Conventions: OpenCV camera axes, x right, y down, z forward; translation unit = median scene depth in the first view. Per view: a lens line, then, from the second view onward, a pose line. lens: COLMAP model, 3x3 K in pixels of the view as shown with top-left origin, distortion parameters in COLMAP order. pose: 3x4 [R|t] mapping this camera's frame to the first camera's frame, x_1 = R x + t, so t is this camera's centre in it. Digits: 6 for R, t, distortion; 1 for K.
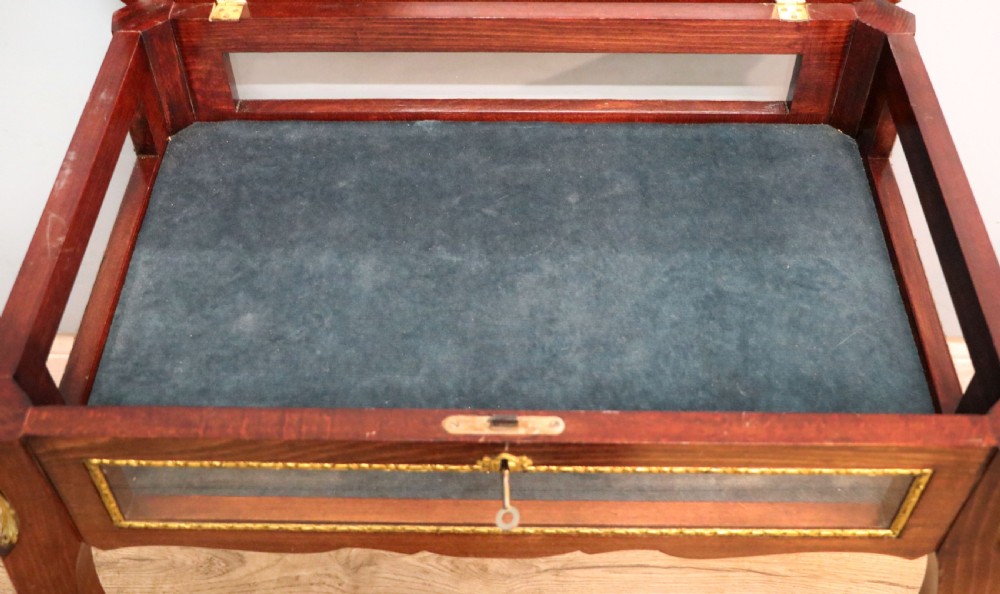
lens RADIAL K [[1131.2, 0, 494.3], [0, 1131.2, 273.4], [0, 0, 1]] dist [-0.041105, 0.000000]
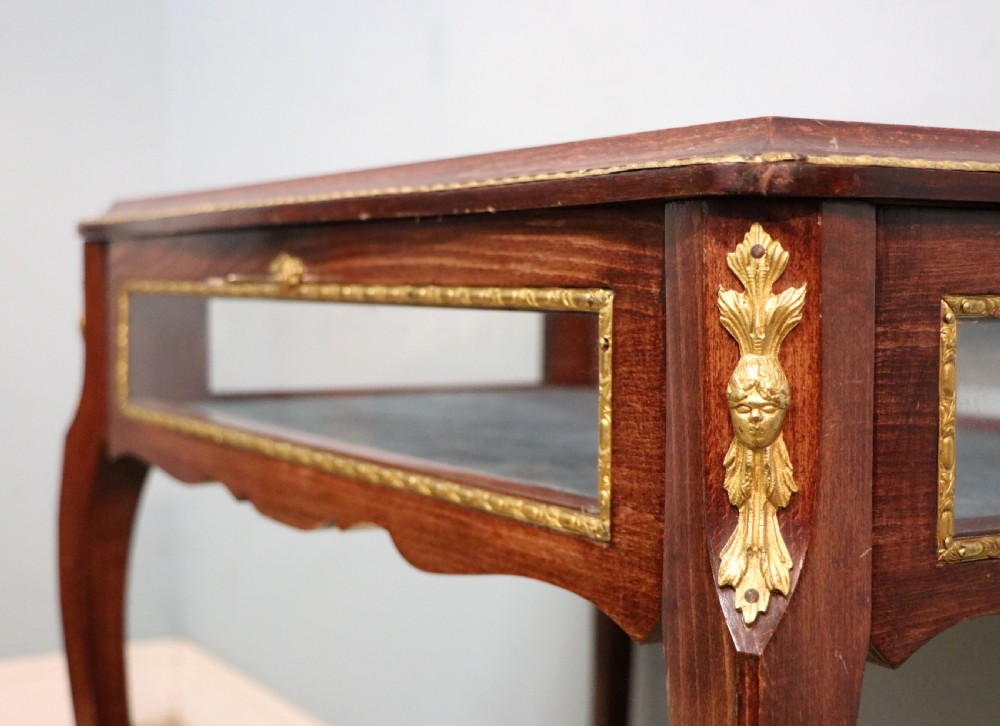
lens RADIAL K [[1523.9, 0, 435.4], [0, 1523.9, 369.6], [0, 0, 1]] dist [-0.024181, 0.000000]
pose [[0.506303, 0.066440, -0.859792, 0.693159], [-0.648504, 0.686521, -0.328833, 0.351638], [0.568418, 0.724068, 0.390674, 0.492875]]
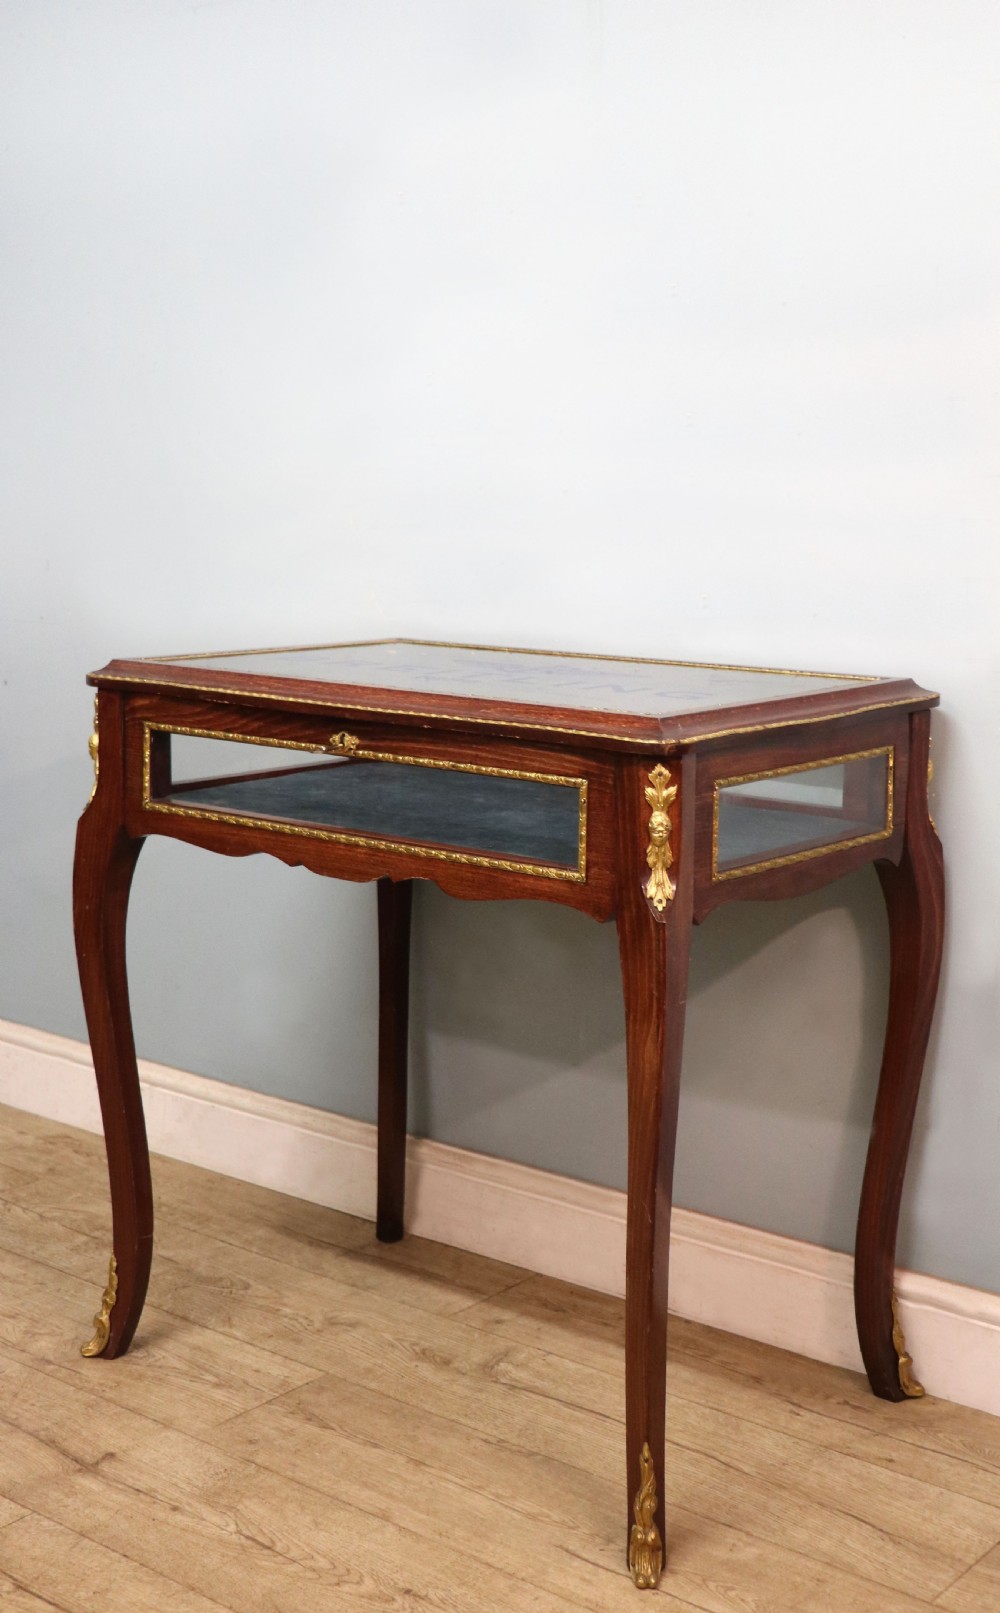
lens RADIAL K [[2127.7, 0, 510.8], [0, 2127.7, 737.8], [0, 0, 1]] dist [-0.026049, 0.000000]
pose [[0.793248, 0.103027, -0.600120, 1.274082], [-0.468840, 0.732214, -0.494015, 0.993017], [0.388519, 0.673237, 0.629130, -0.439288]]
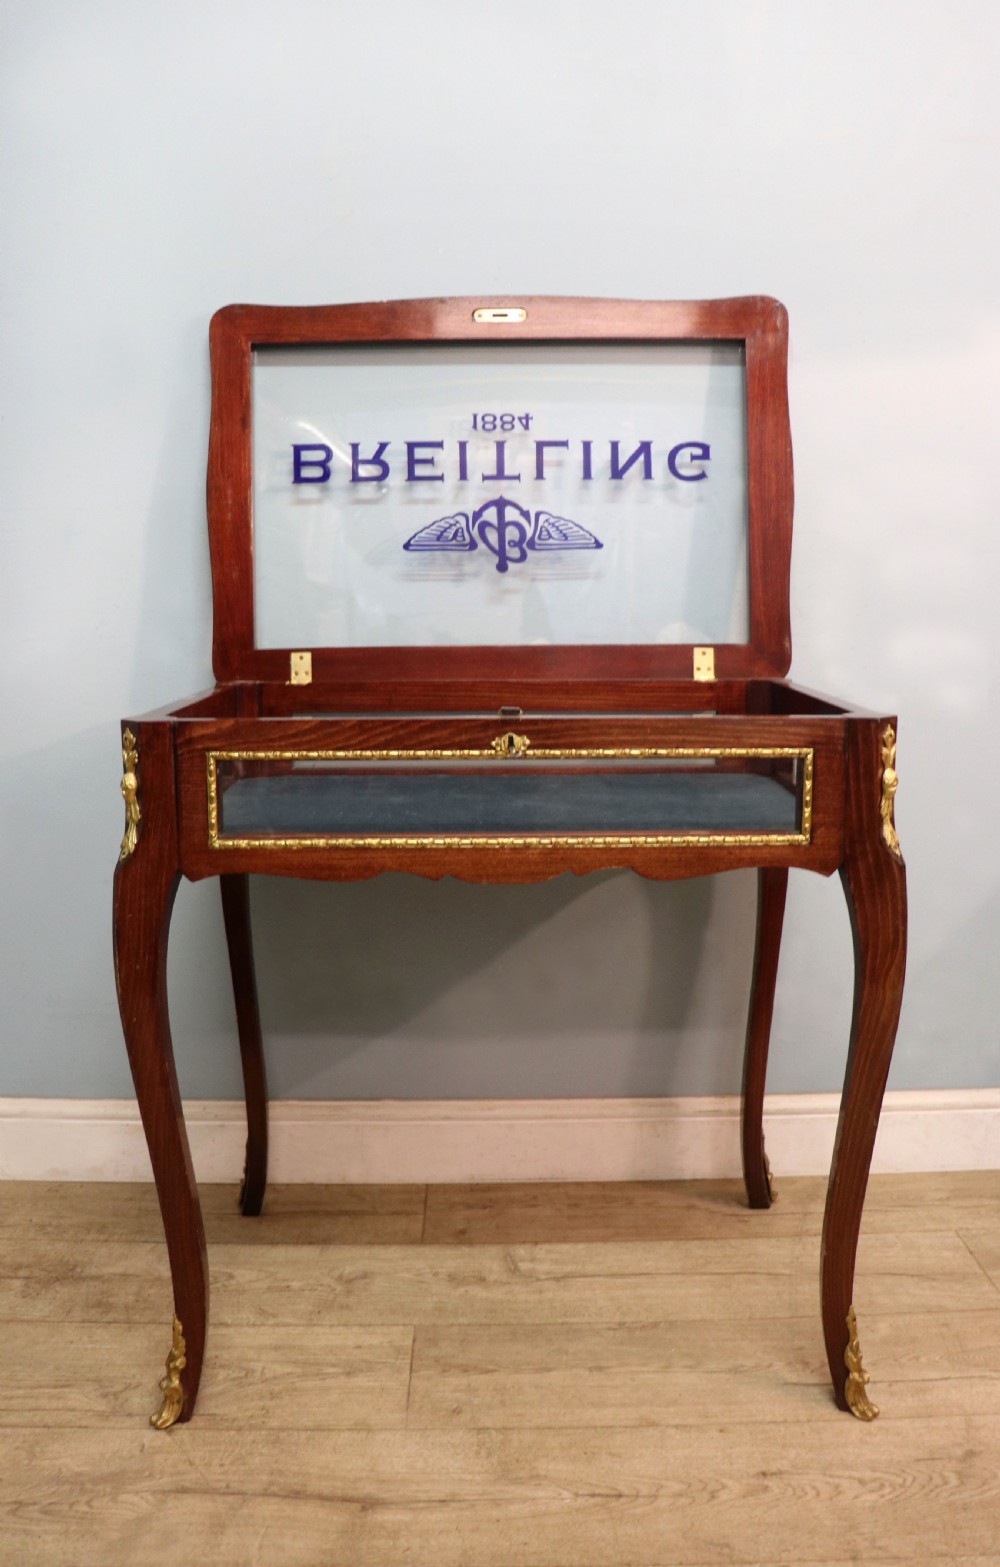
lens RADIAL K [[1306.2, 0, 498.8], [0, 1306.2, 769.5], [0, 0, 1]] dist [-0.159058, -0.075809]
pose [[0.999591, 0.002490, 0.028505, -0.037098], [0.016339, 0.768158, -0.640051, 0.874435], [-0.023490, 0.640255, 0.767803, -0.160318]]
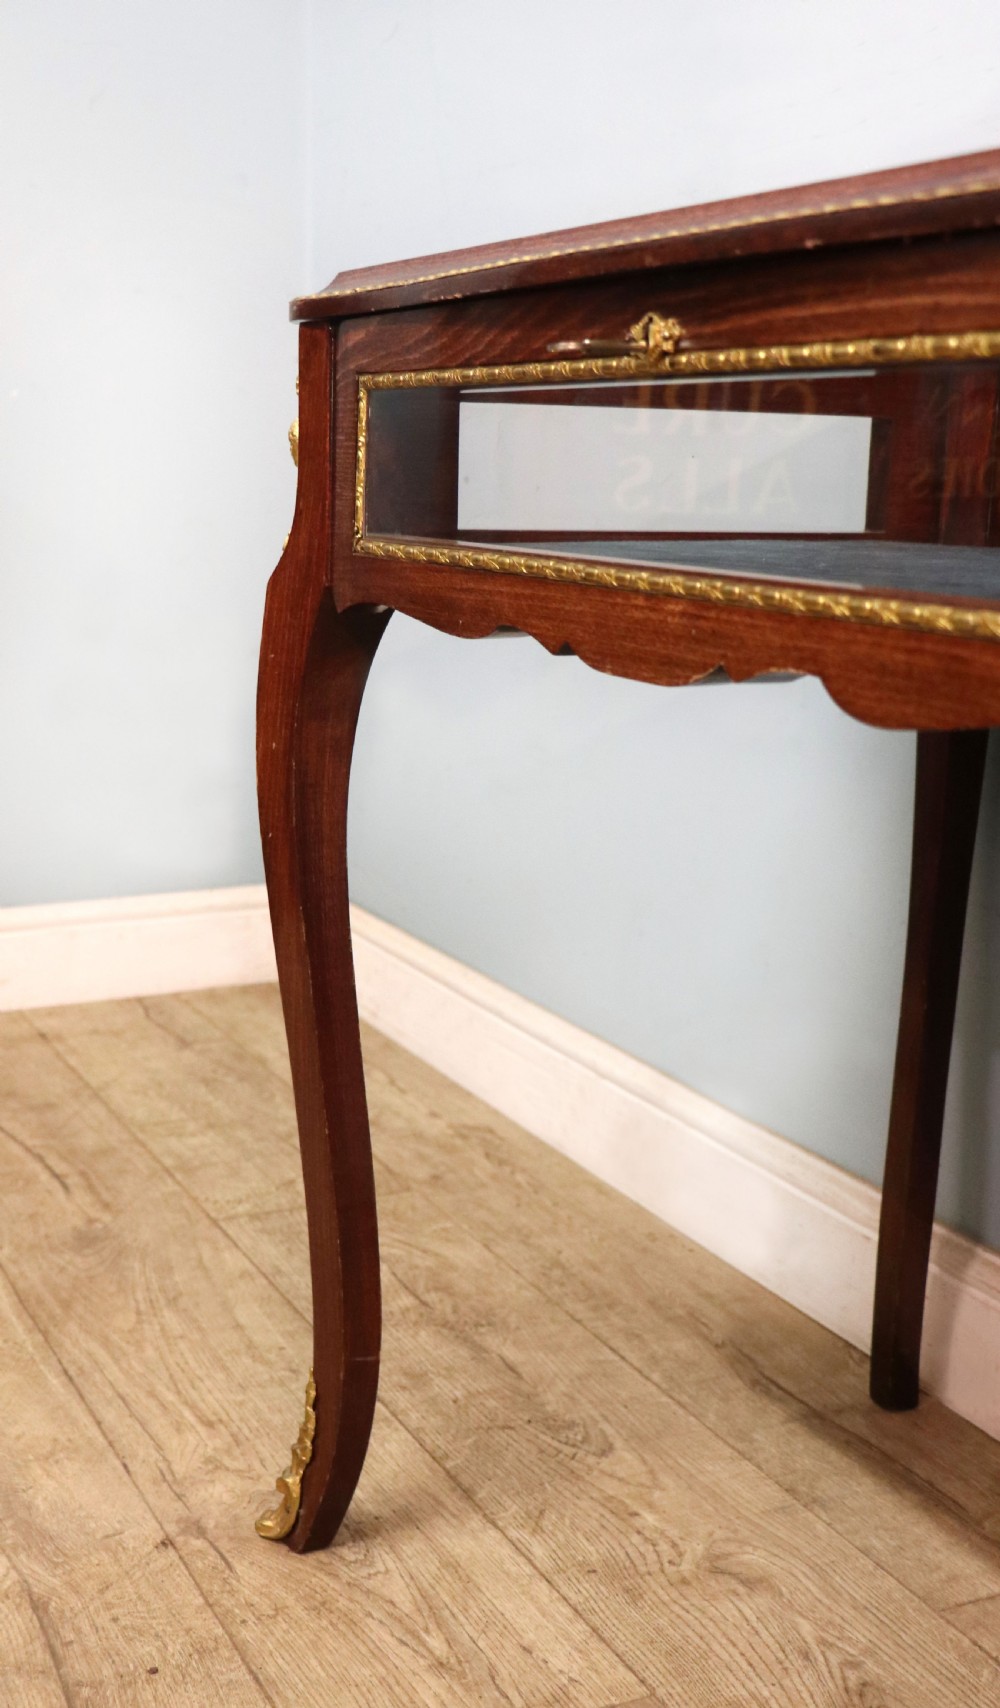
lens RADIAL K [[1920.9, 0, 338.1], [0, 1920.9, 819.5], [0, 0, 1]] dist [-0.067561, 0.000000]
pose [[0.412225, 0.188206, -0.891431, 0.615402], [-0.689130, 0.704427, -0.169950, 0.441991], [0.595962, 0.684369, 0.420081, 0.468206]]
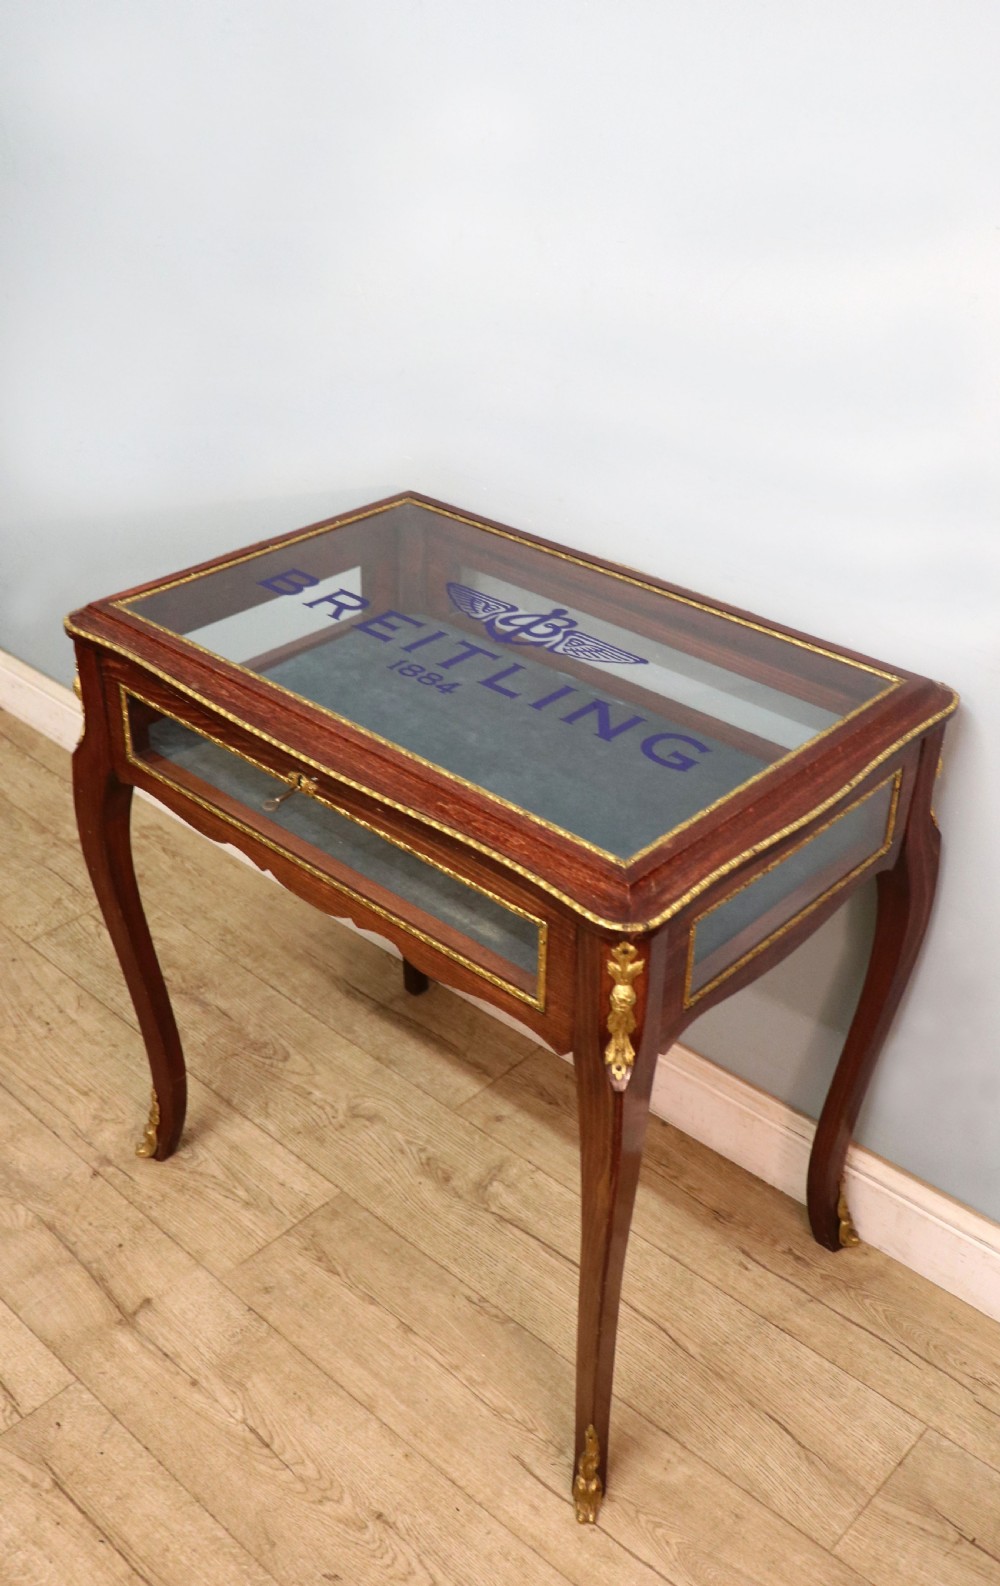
lens RADIAL K [[1507.3, 0, 503.0], [0, 1507.3, 799.8], [0, 0, 1]] dist [-0.144798, 0.000000]
pose [[0.745692, 0.373706, -0.551623, 0.827367], [-0.509551, 0.853284, -0.110747, 0.185370], [0.429304, 0.363663, 0.826709, -0.248829]]
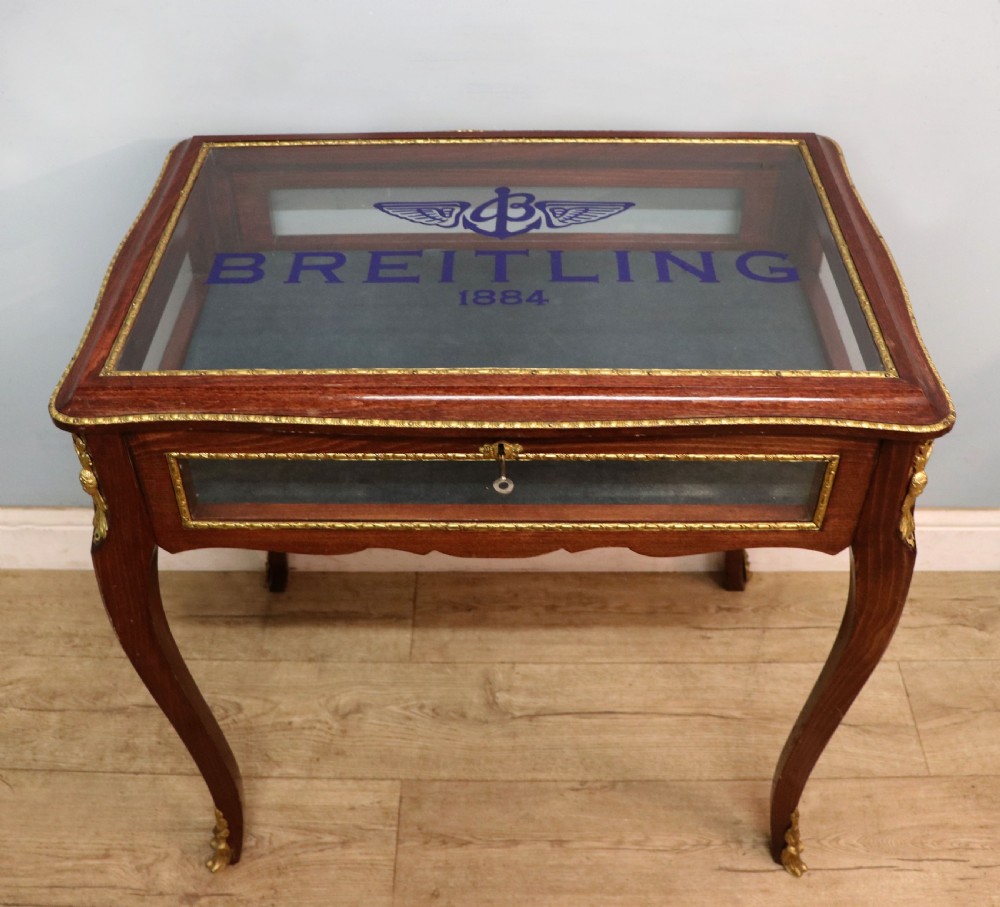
lens RADIAL K [[1158.1, 0, 494.3], [0, 1158.1, 455.4], [0, 0, 1]] dist [-0.150595, 0.000000]
pose [[0.999977, -0.002501, 0.006268, -0.004806], [0.003098, 0.995268, -0.097117, 0.212154], [-0.005996, 0.097134, 0.995253, -0.196605]]
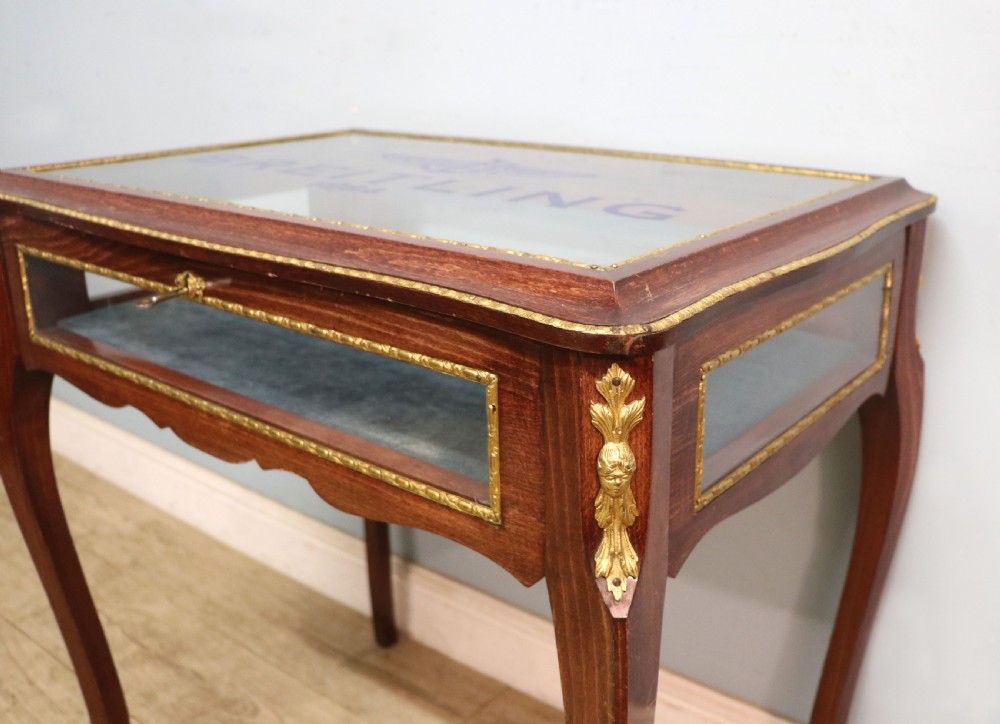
lens RADIAL K [[975.7, 0, 583.9], [0, 975.7, 356.4], [0, 0, 1]] dist [-0.124414, 0.000000]
pose [[0.823337, 0.200280, -0.531040, 0.573624], [-0.433618, 0.825670, -0.360893, 0.275369], [0.366185, 0.527406, 0.766650, 0.342110]]
